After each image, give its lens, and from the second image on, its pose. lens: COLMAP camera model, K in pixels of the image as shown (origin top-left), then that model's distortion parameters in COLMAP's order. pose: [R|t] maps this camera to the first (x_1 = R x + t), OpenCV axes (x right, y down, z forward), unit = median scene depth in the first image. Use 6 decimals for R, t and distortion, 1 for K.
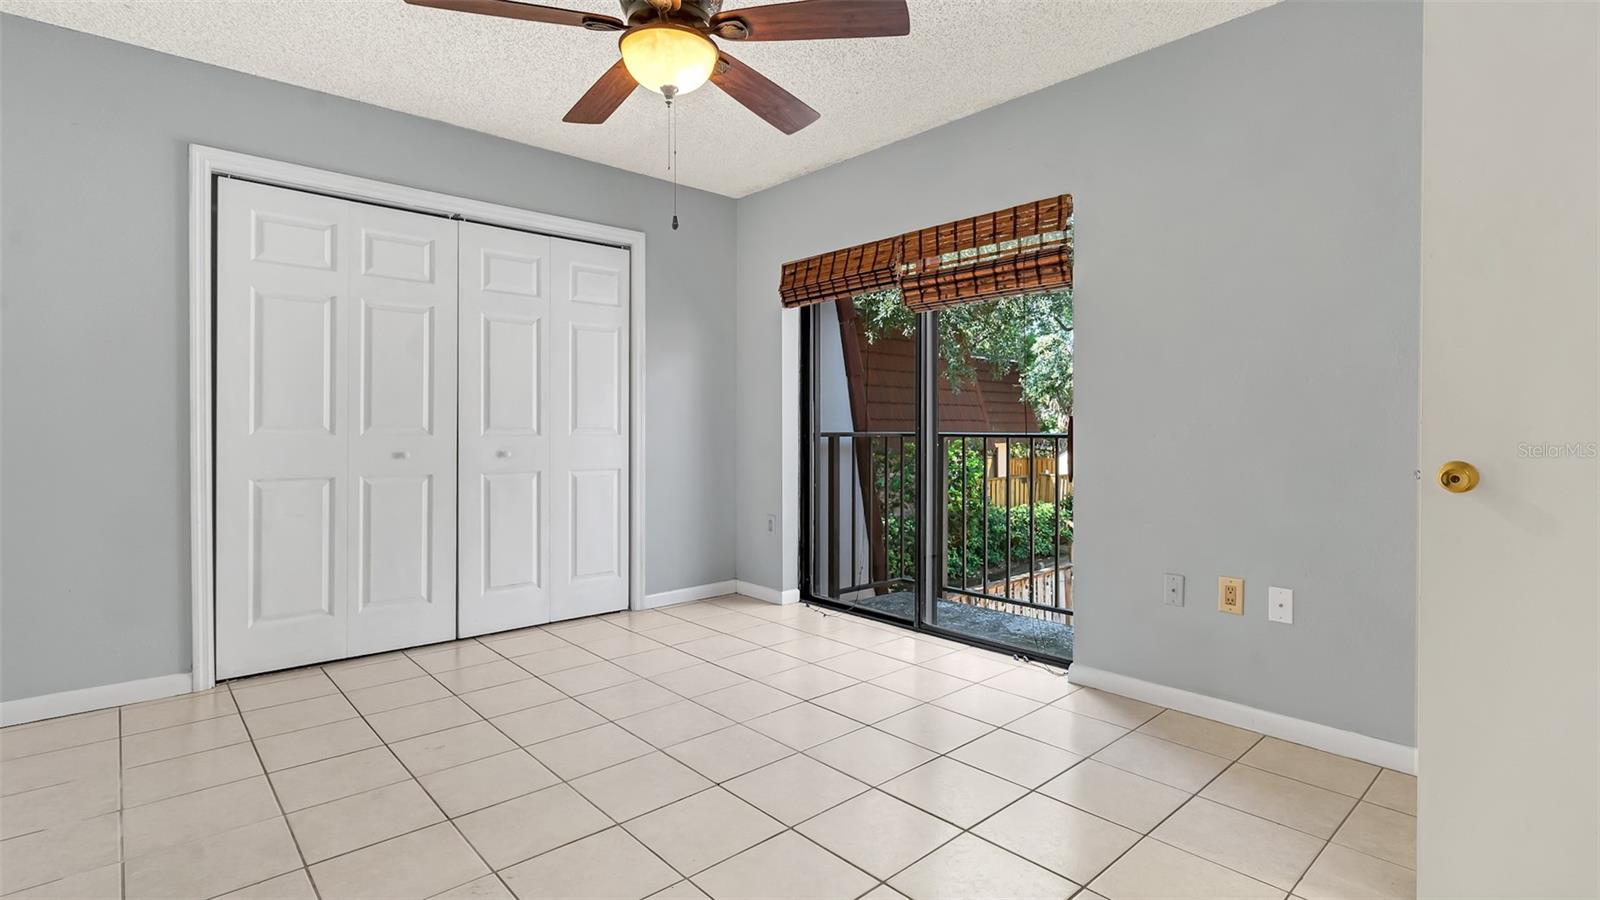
lens RADIAL K [[765.0, 0, 804.7], [0, 765.0, 445.7], [0, 0, 1]] dist [-0.001889, 0.000781]
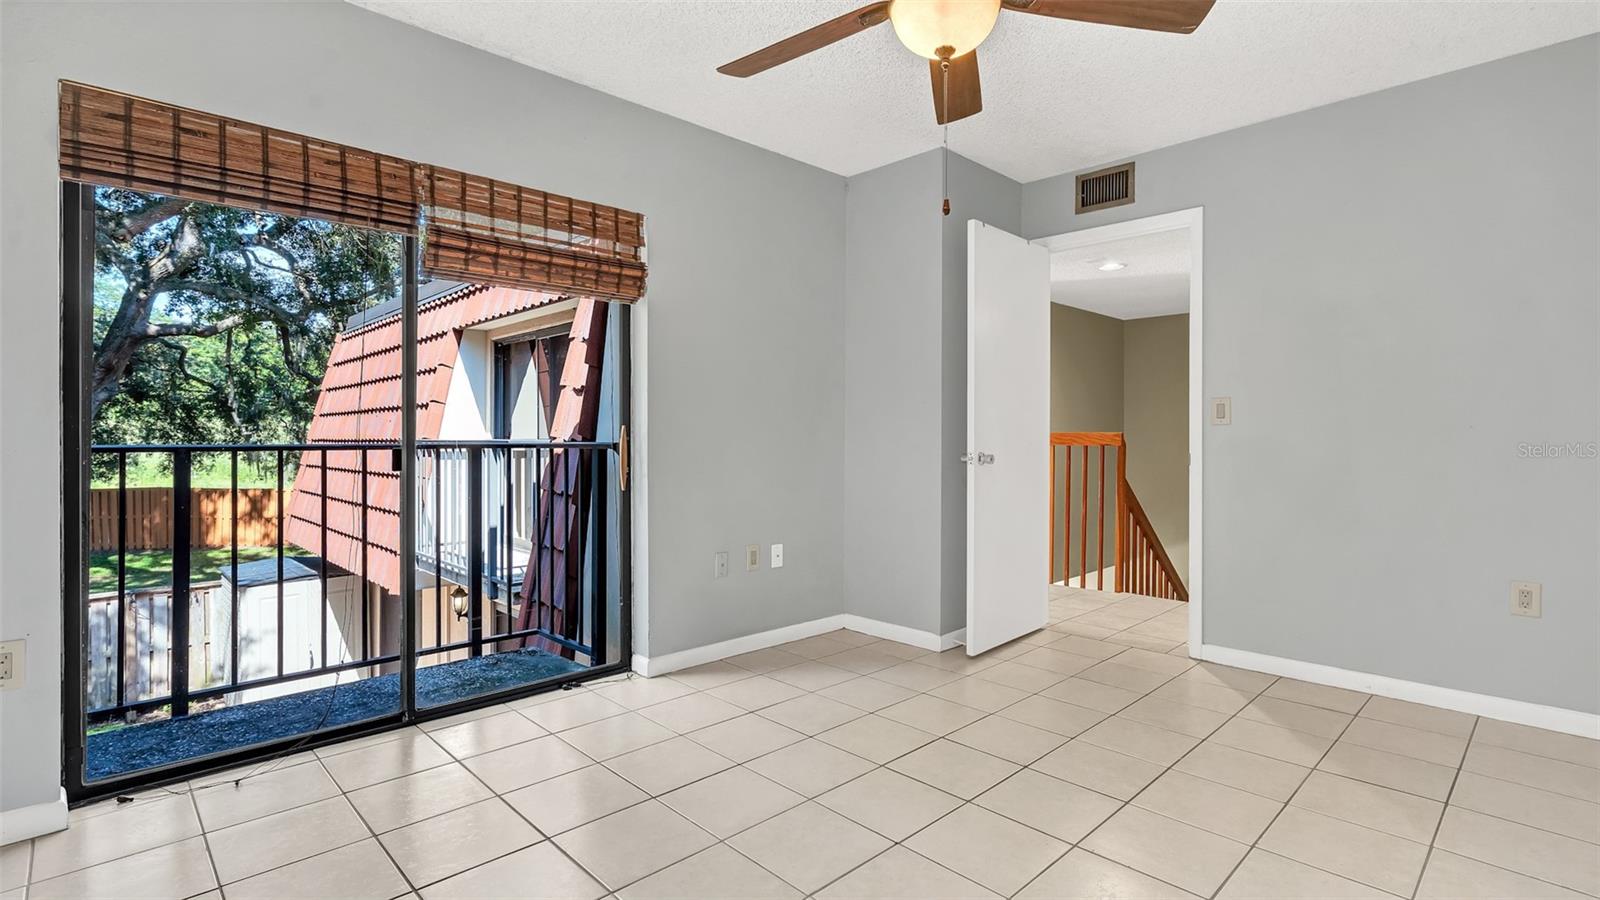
lens RADIAL K [[765.0, 0, 804.2], [0, 765.0, 439.3], [0, 0, 1]] dist [-0.001889, 0.000781]
pose [[-0.042696, -0.006345, 0.999068, -0.657573], [0.021727, 0.999737, 0.007278, -0.021403], [-0.998852, 0.022017, -0.042547, 0.759240]]
